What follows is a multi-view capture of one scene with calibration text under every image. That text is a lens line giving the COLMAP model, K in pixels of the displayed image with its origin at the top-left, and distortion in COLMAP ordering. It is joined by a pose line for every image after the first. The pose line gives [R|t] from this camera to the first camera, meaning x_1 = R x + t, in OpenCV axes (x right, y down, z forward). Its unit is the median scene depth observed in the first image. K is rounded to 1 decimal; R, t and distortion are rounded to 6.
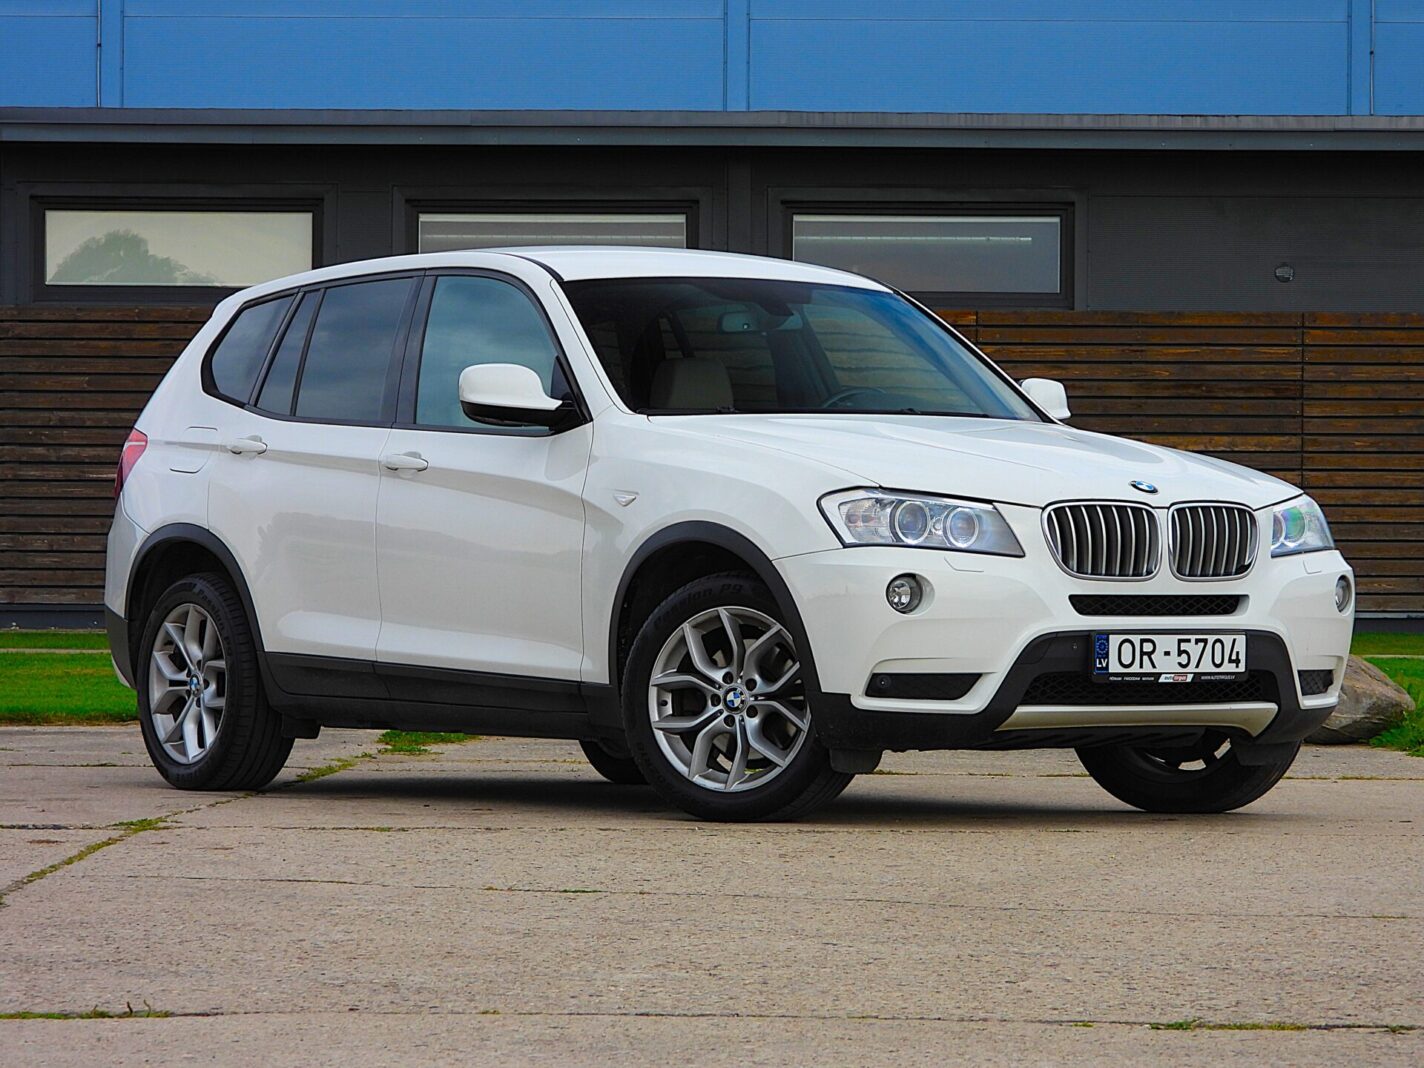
lens RADIAL K [[5534.1, 0, 712.0], [0, 5534.1, 534.0], [0, 0, 1]] dist [-0.005121, -1.122500]
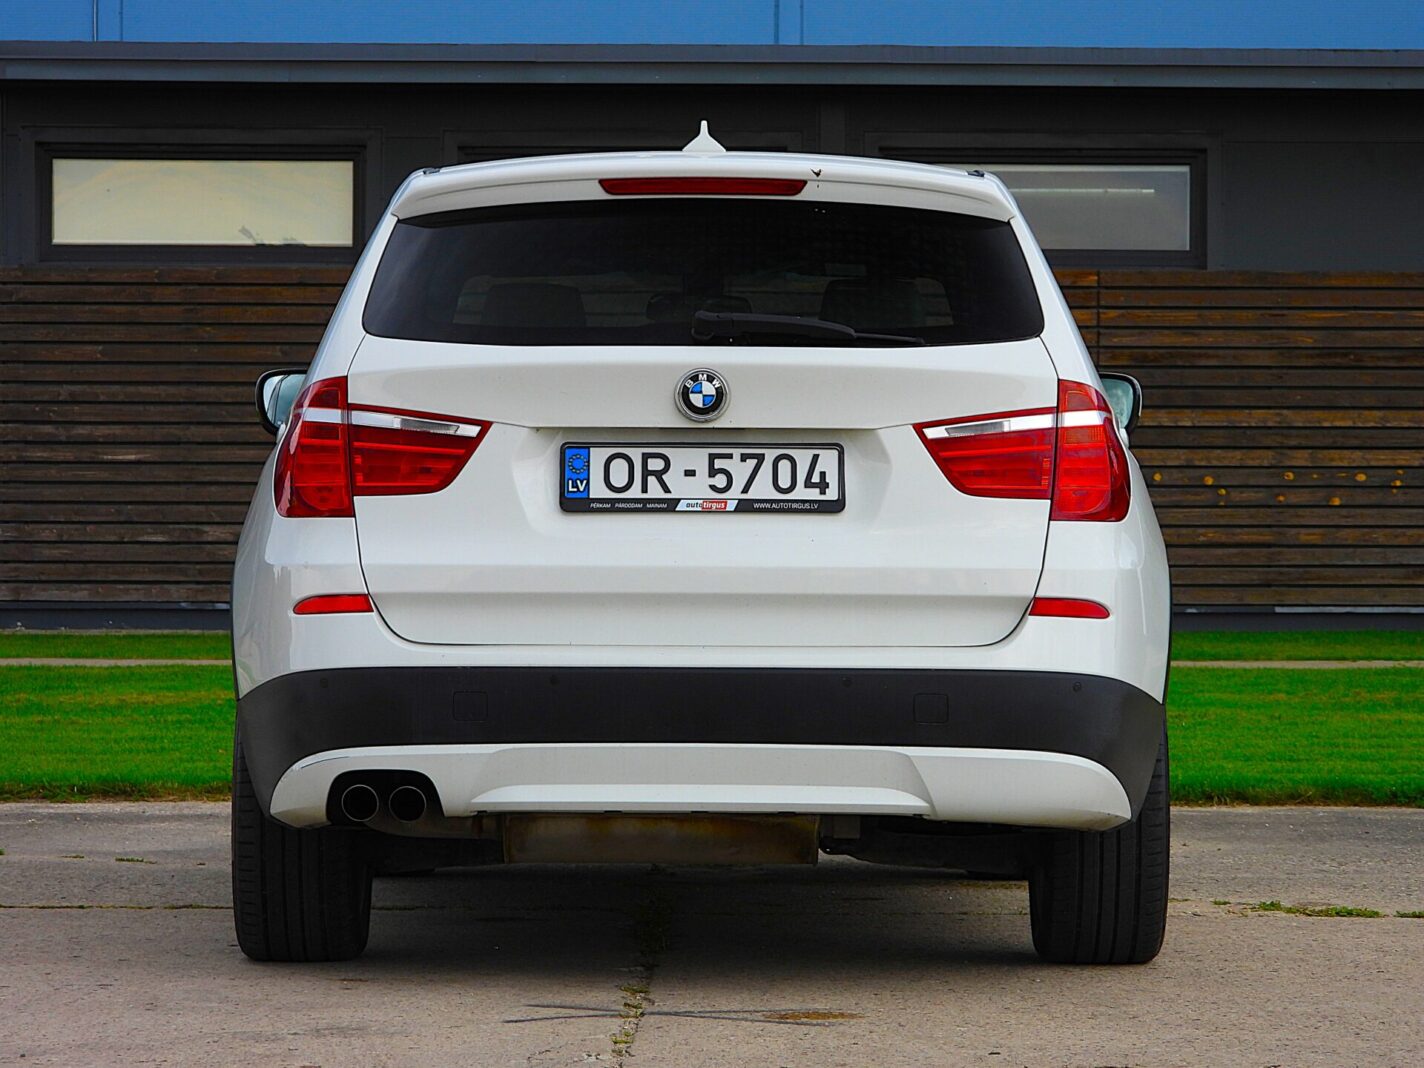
lens RADIAL K [[5154.3, 0, 712.0], [0, 5154.3, 534.0], [0, 0, 1]] dist [-0.040380, 0.588877]
pose [[0.999741, -0.002300, 0.022657, -0.033546], [0.002170, 0.999981, 0.005772, -0.002744], [-0.022670, -0.005721, 0.999727, 0.169531]]
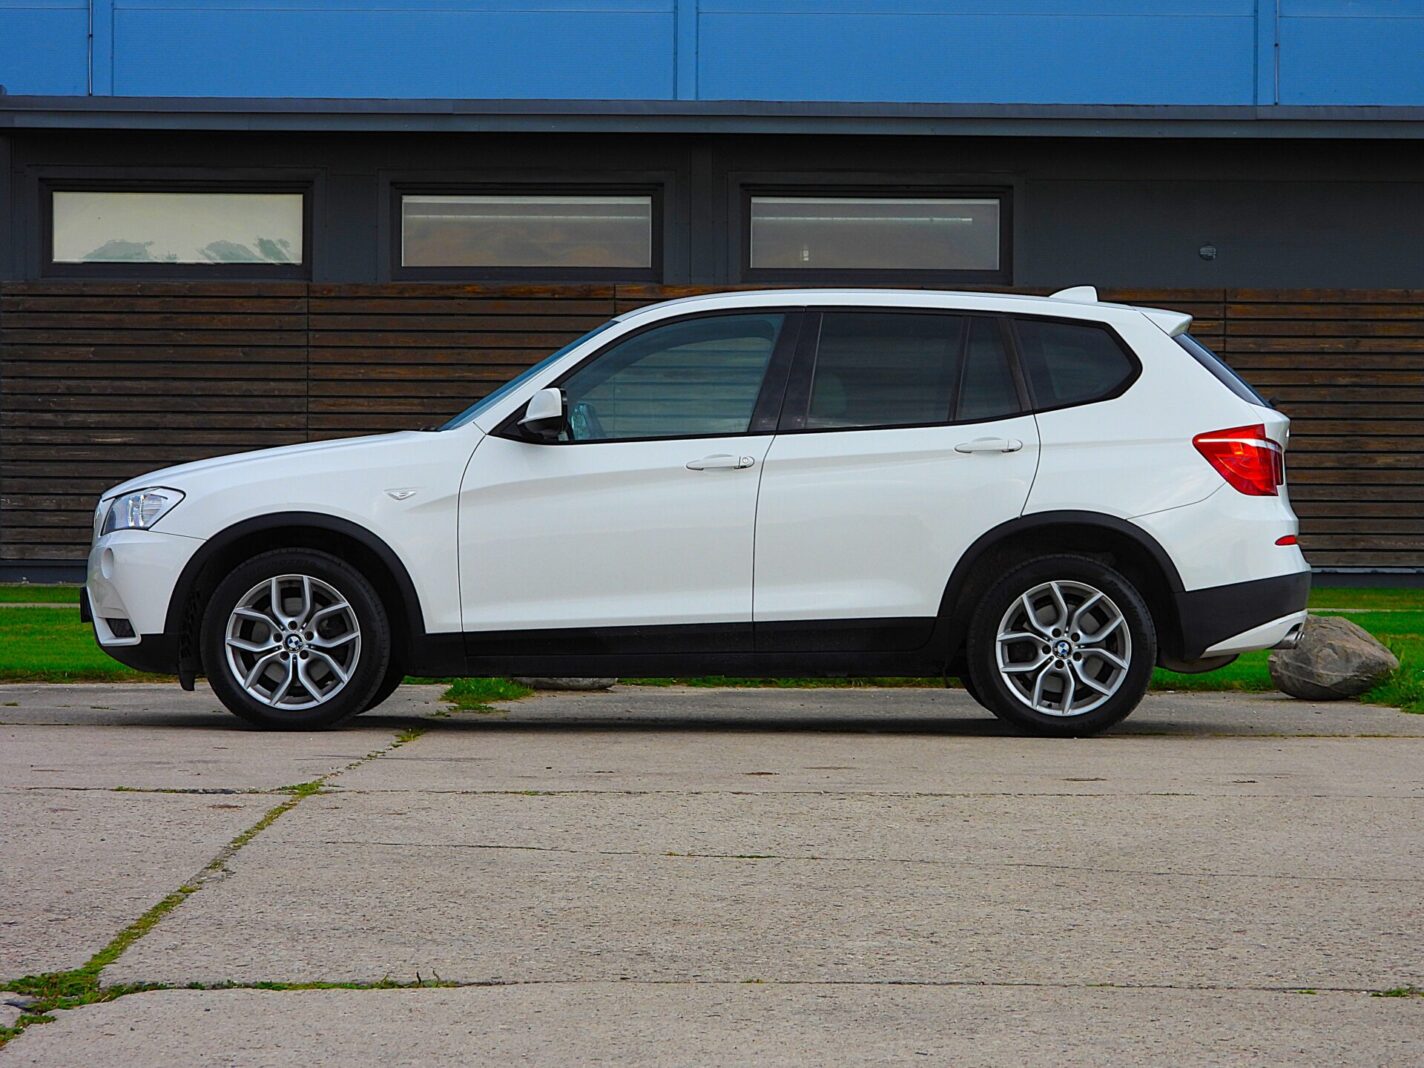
lens RADIAL K [[5154.3, 0, 712.0], [0, 5154.3, 534.0], [0, 0, 1]] dist [-0.040380, 0.588877]
pose [[0.999752, -0.000072, 0.022282, -0.015323], [-0.000150, 0.999951, 0.009924, -0.002254], [-0.022282, -0.009925, 0.999702, 0.000054]]
